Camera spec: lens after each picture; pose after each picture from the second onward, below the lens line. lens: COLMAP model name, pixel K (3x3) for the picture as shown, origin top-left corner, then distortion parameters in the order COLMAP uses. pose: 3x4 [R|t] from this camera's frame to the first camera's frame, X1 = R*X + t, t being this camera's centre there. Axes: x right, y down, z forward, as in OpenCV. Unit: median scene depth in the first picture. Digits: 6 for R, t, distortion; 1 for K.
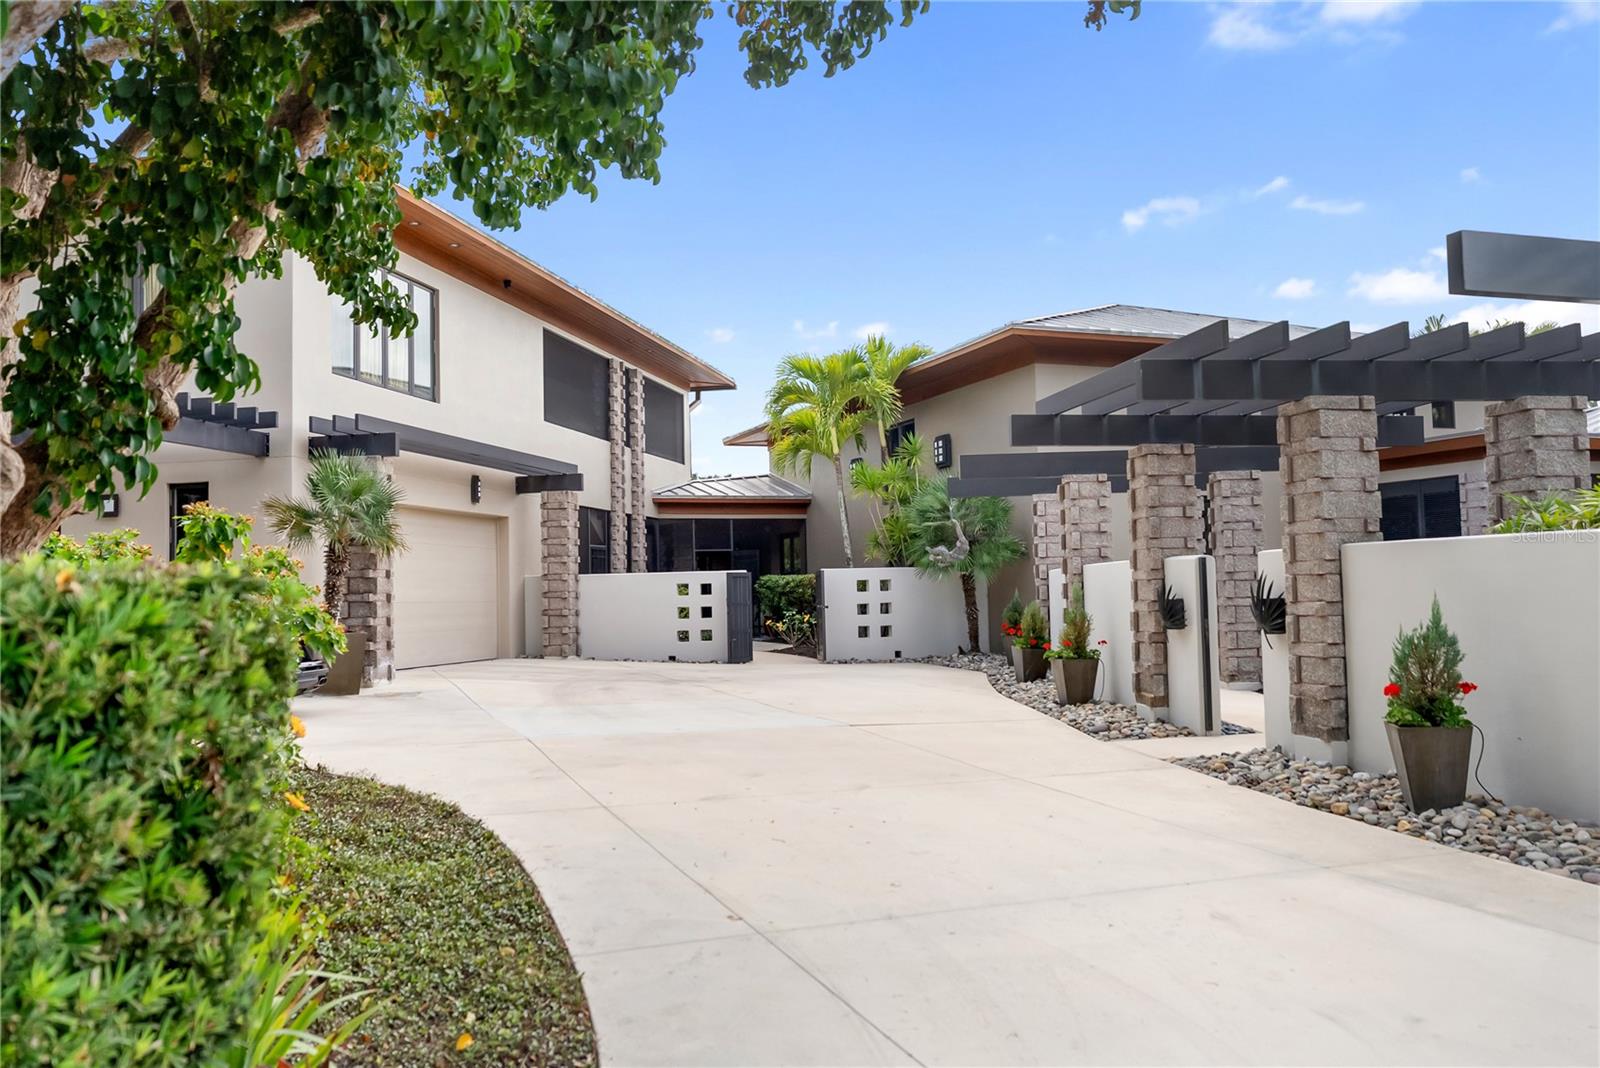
lens RADIAL K [[1299.8, 0, 800.0], [0, 1299.8, 534.0], [0, 0, 1]] dist [-0.000082, -0.000031]
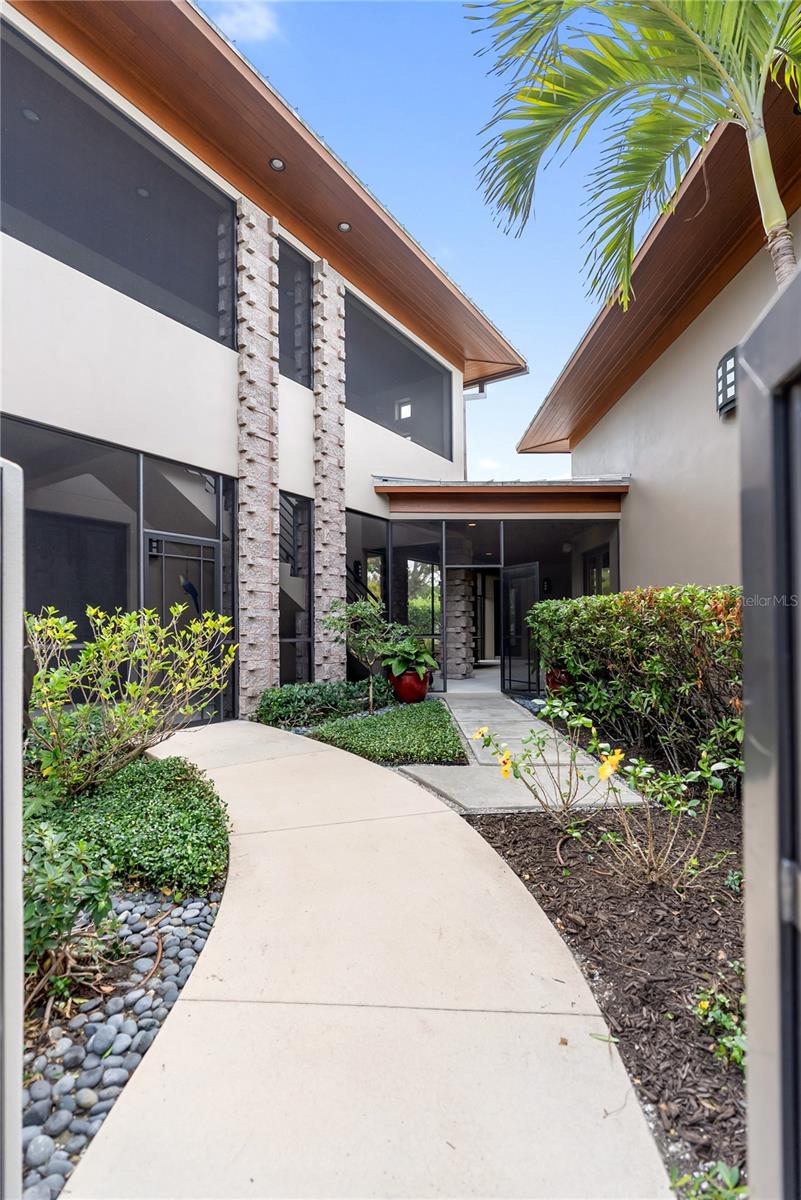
lens RADIAL K [[562.3, 0, 400.5], [0, 562.3, 600.0], [0, 0, 1]] dist [0.000224, -0.000002]
pose [[0.930416, 0.005931, -0.366457, 0.006575], [-0.001119, 0.999910, 0.013342, 0.029072], [0.366503, -0.012004, 0.930339, 0.756916]]
